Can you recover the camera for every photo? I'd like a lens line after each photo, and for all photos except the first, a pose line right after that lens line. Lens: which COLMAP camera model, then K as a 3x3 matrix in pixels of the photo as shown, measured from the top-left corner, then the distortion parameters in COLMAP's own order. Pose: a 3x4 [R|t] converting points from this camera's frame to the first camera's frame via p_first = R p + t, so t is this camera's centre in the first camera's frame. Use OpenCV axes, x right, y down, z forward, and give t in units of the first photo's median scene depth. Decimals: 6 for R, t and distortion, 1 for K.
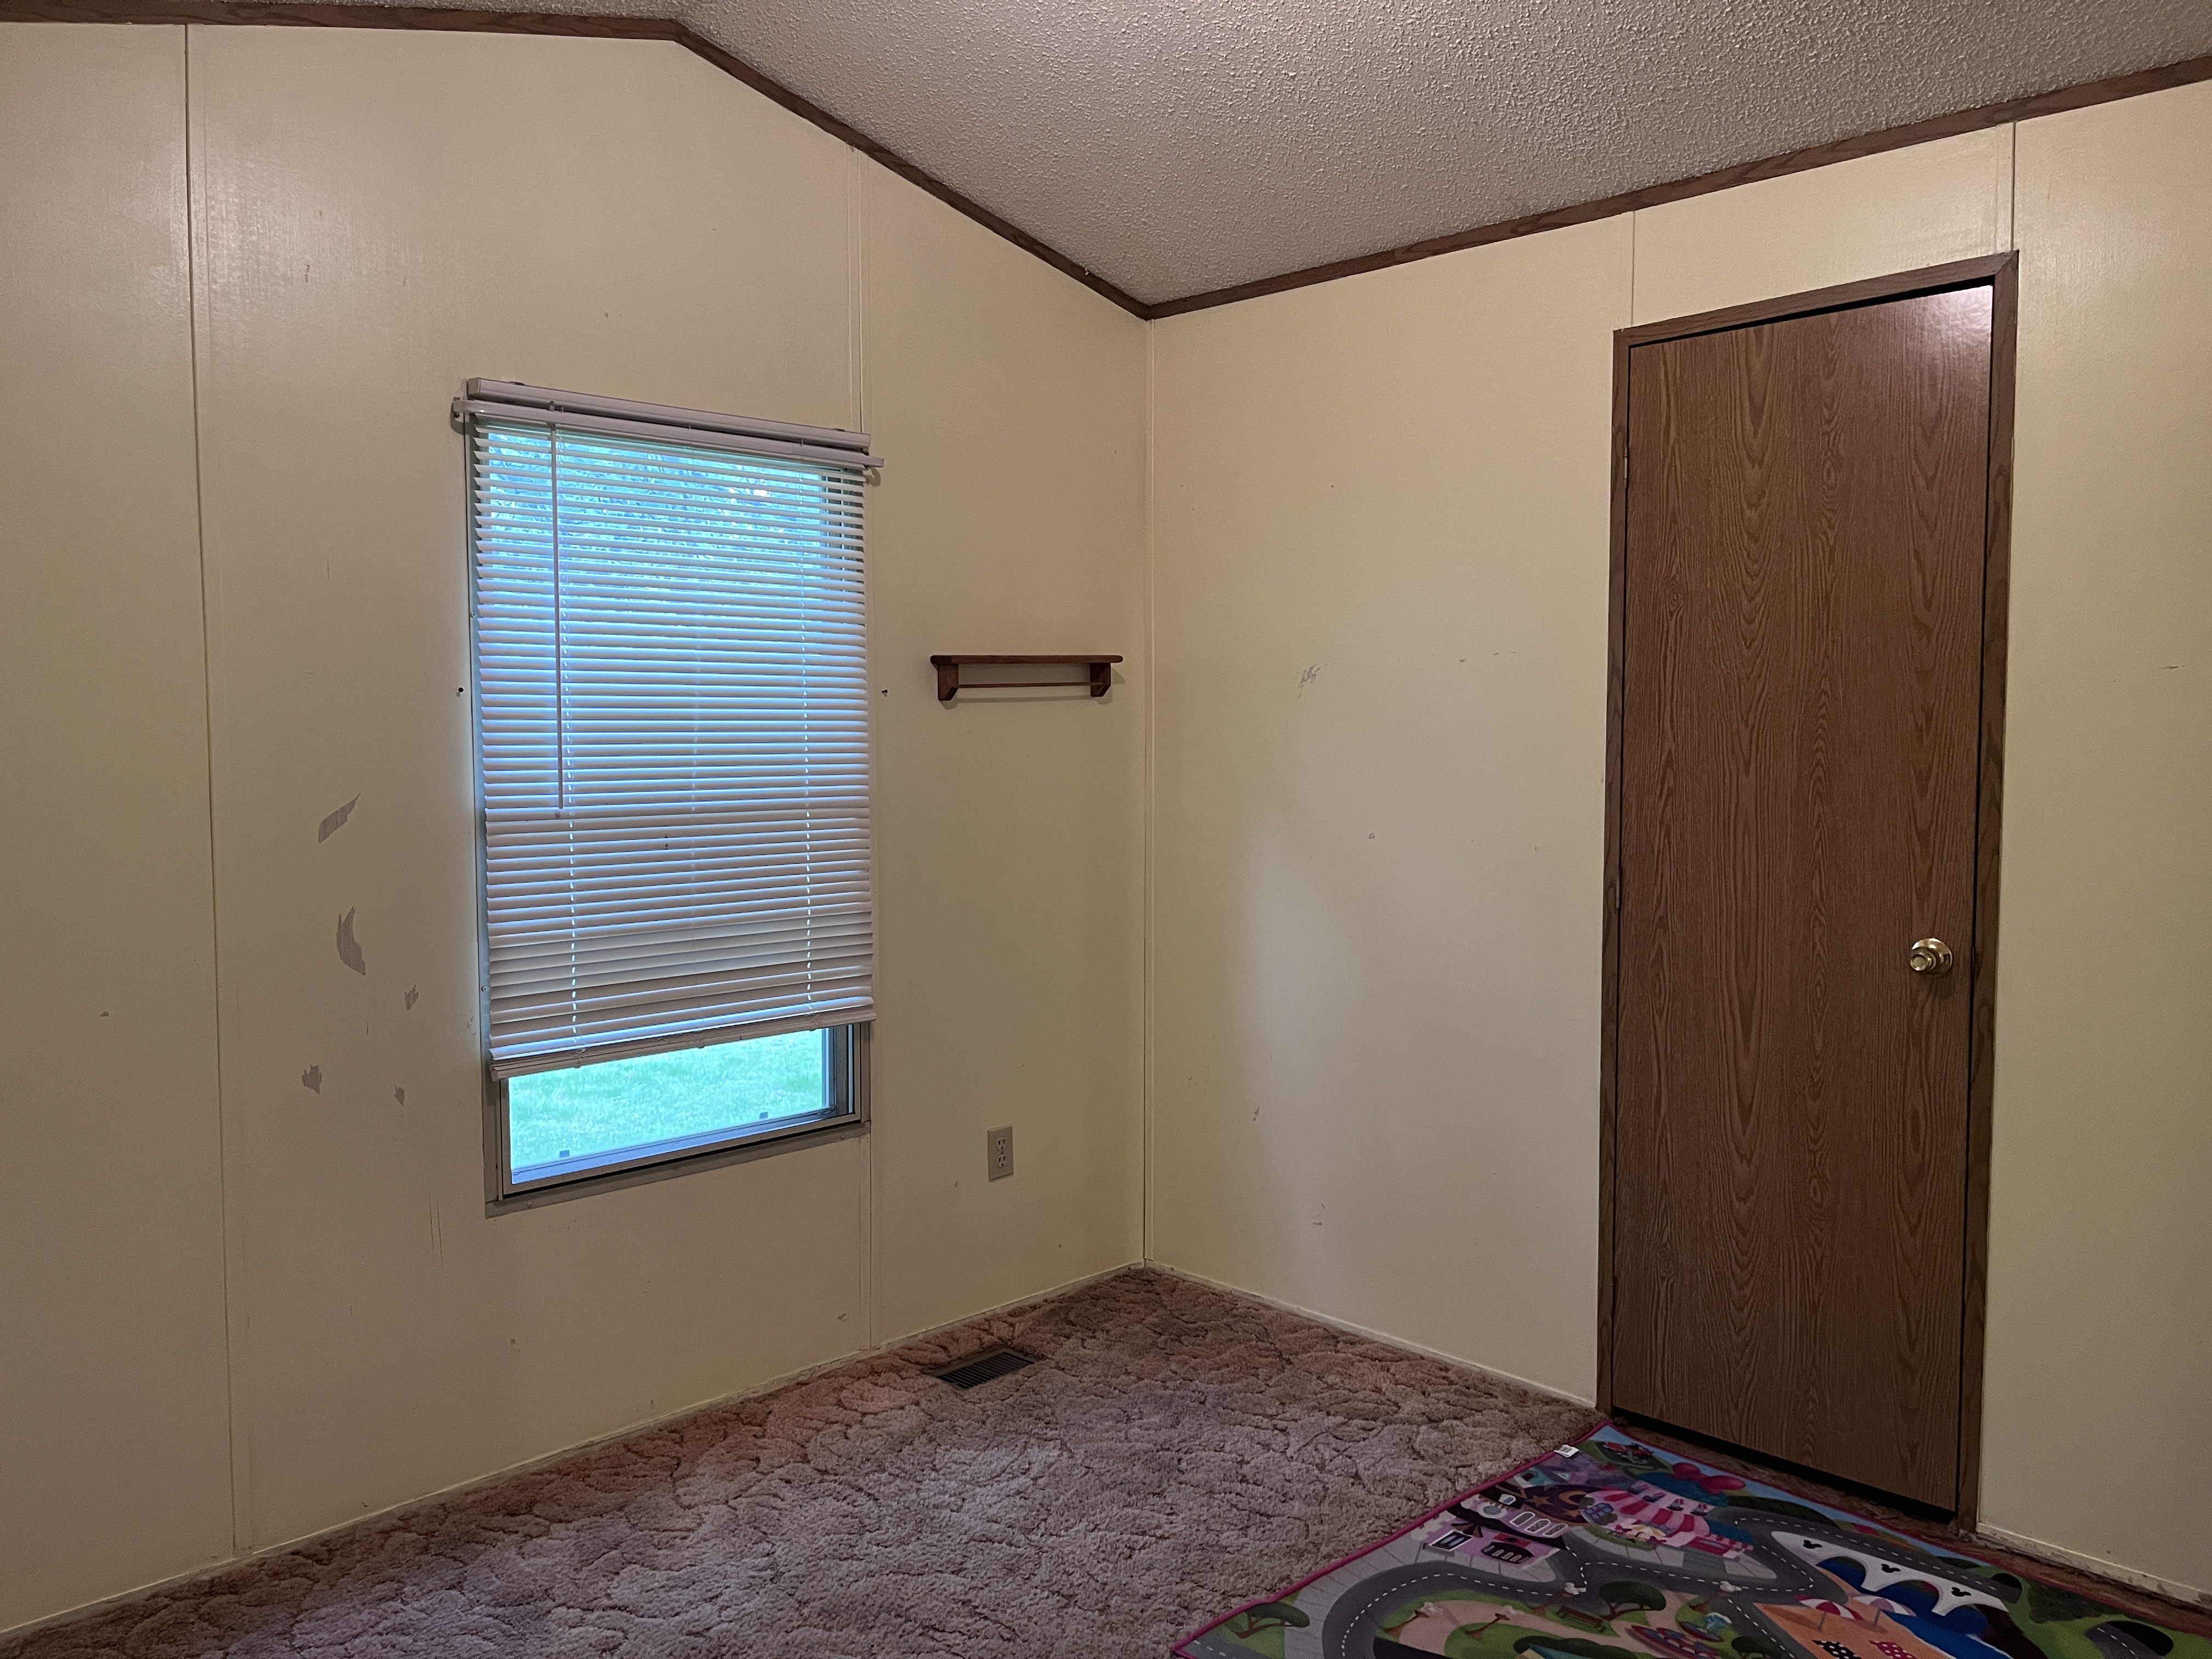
lens RADIAL K [[1675.9, 0, 1106.8], [0, 1675.9, 823.7], [0, 0, 1]] dist [0.076190, -0.110543]
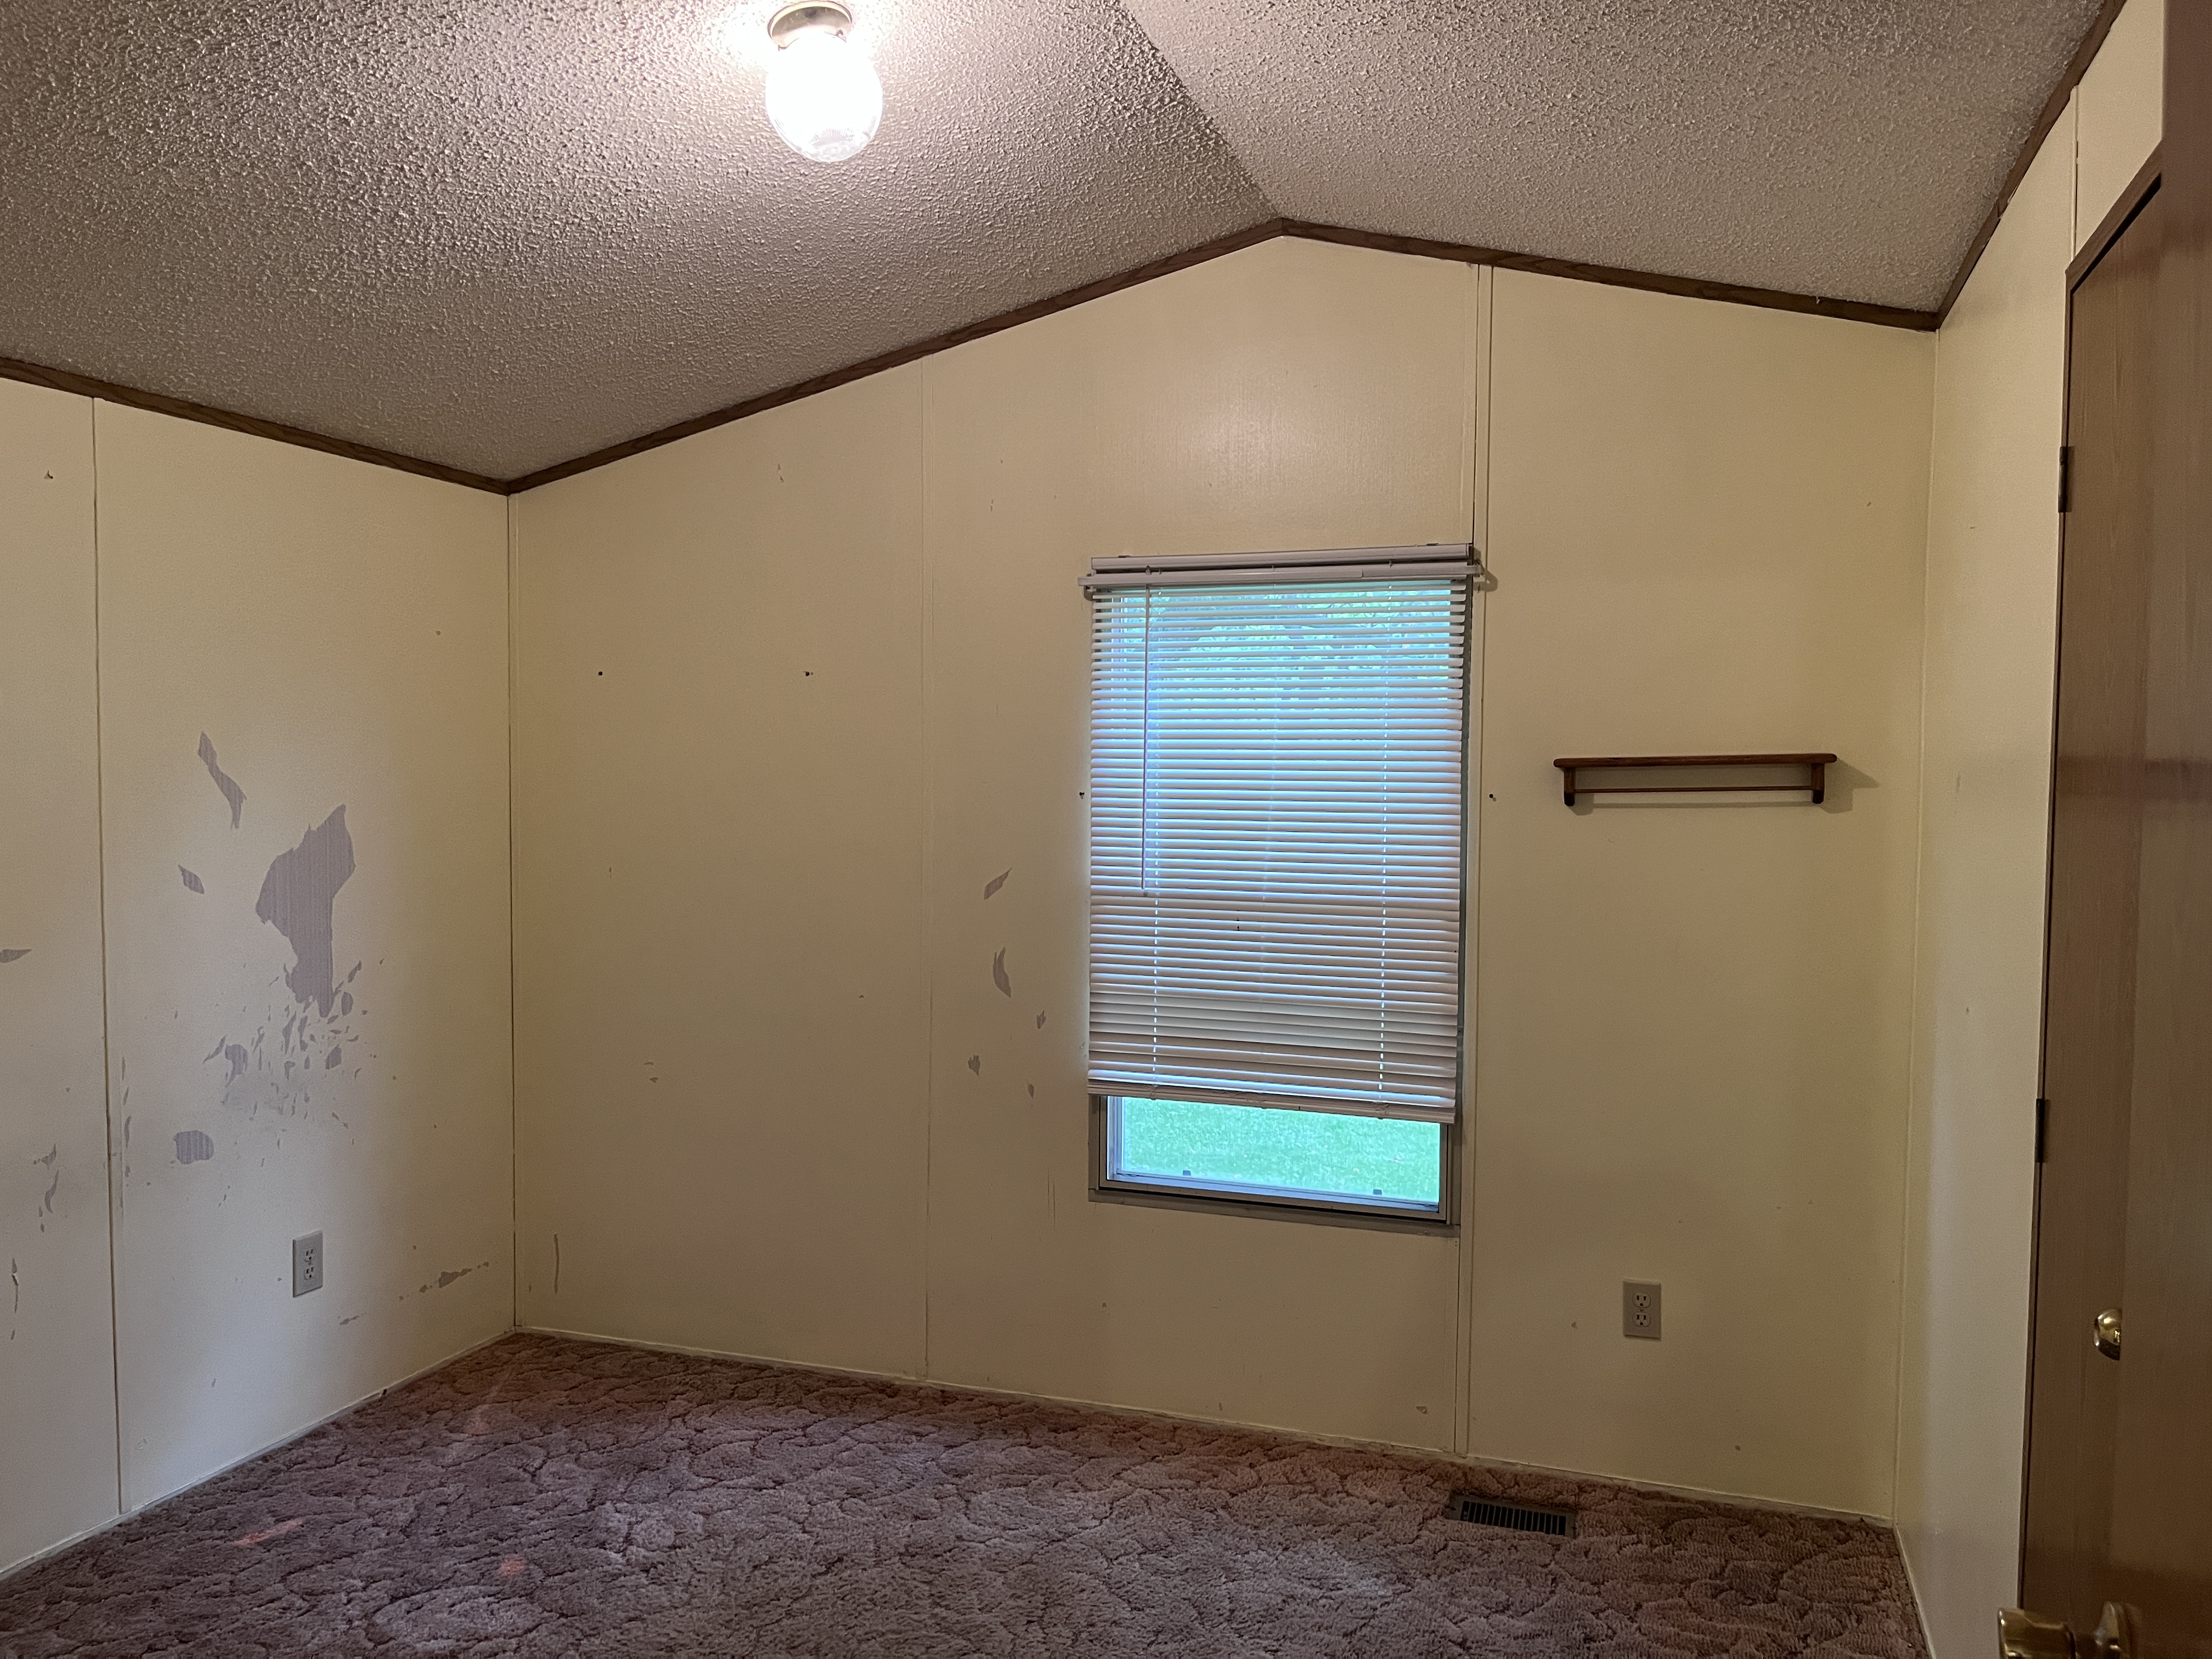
lens RADIAL K [[1671.9, 0, 1105.3], [0, 1671.9, 835.2], [0, 0, 1]] dist [0.064019, -0.080147]
pose [[0.446472, 0.040340, -0.893888, 0.710091], [-0.068099, 0.997618, 0.011007, -0.055698], [0.892202, 0.055959, 0.448156, 0.385635]]
